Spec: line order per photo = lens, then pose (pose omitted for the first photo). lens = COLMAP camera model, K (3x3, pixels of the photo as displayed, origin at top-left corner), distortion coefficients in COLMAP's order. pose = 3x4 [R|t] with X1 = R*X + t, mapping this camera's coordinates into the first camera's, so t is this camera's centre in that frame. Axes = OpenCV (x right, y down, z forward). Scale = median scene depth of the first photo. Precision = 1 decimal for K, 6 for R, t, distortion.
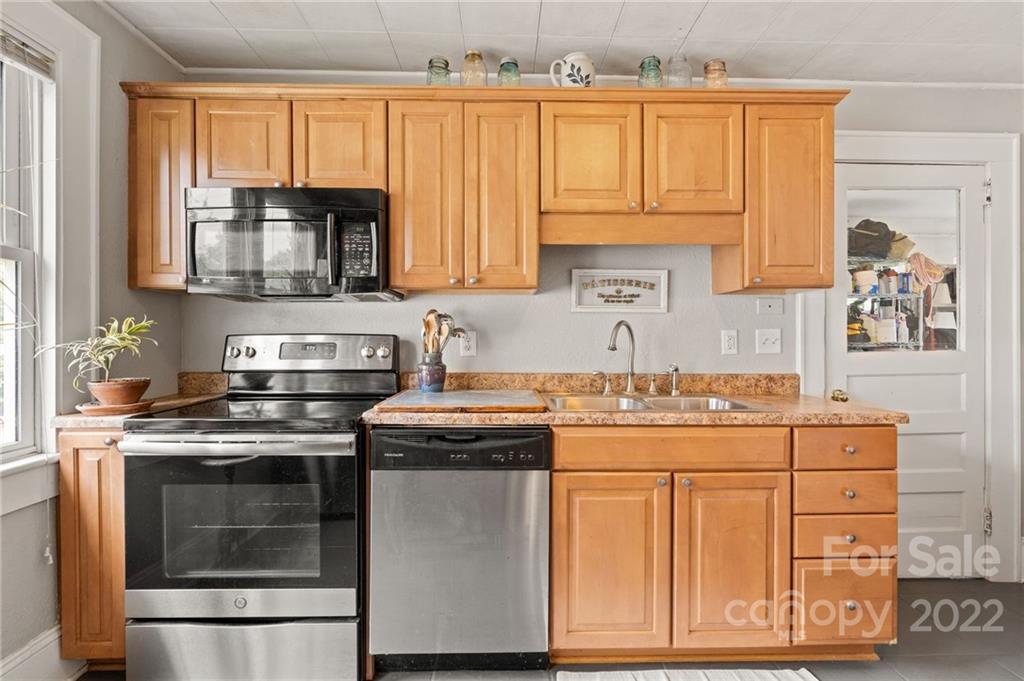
lens RADIAL K [[465.9, 0, 524.8], [0, 465.9, 339.4], [0, 0, 1]] dist [-0.003086, 0.000074]
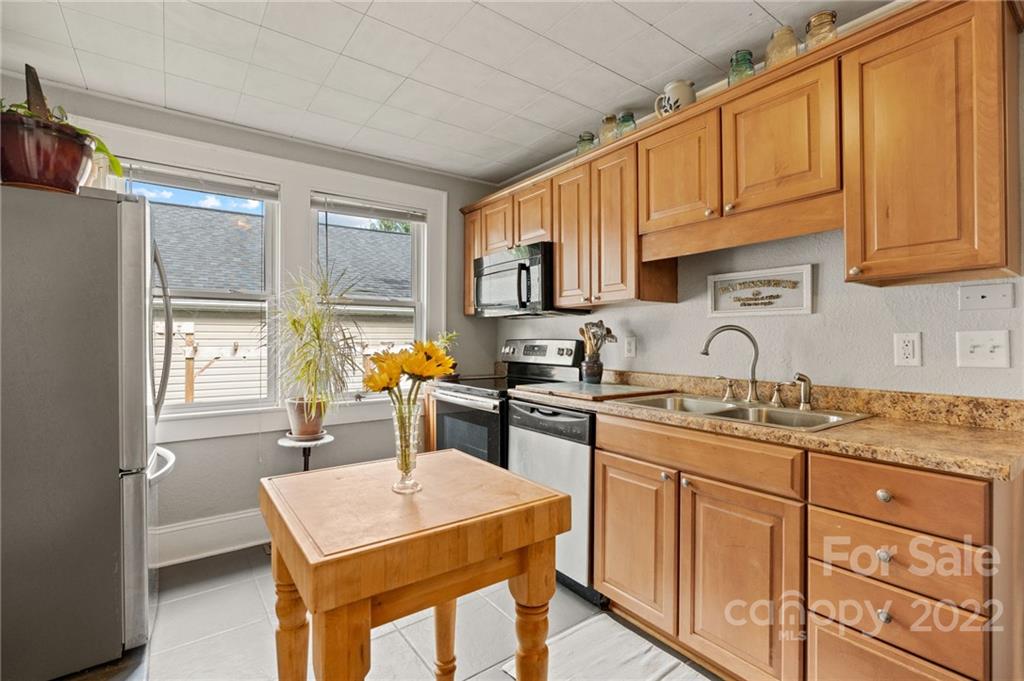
lens RADIAL K [[461.6, 0, 518.1], [0, 461.6, 336.7], [0, 0, 1]] dist [-0.003619, 0.000929]
pose [[0.584386, -0.005818, -0.811455, 0.783105], [-0.004632, 0.999934, -0.010505, -0.004331], [0.811463, 0.009898, 0.584321, 0.077250]]
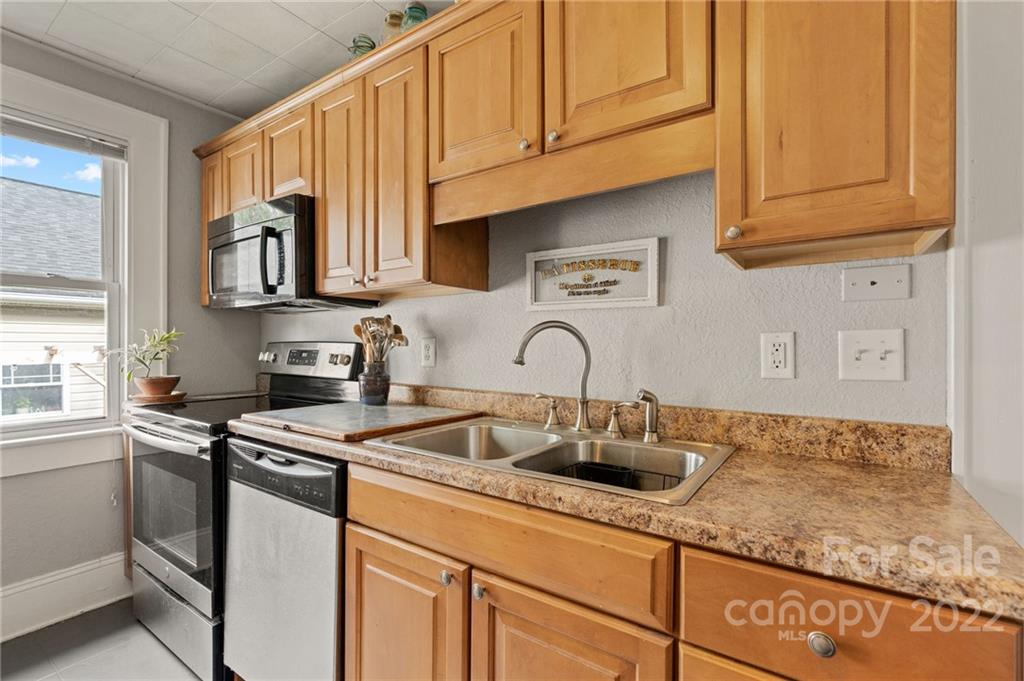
lens RADIAL K [[464.0, 0, 503.1], [0, 464.0, 347.7], [0, 0, 1]] dist [-0.005192, -0.000078]
pose [[0.805125, 0.005743, -0.593078, 0.584157], [-0.006066, 0.999981, 0.001448, -0.002267], [0.593074, 0.002432, 0.805144, 0.442809]]
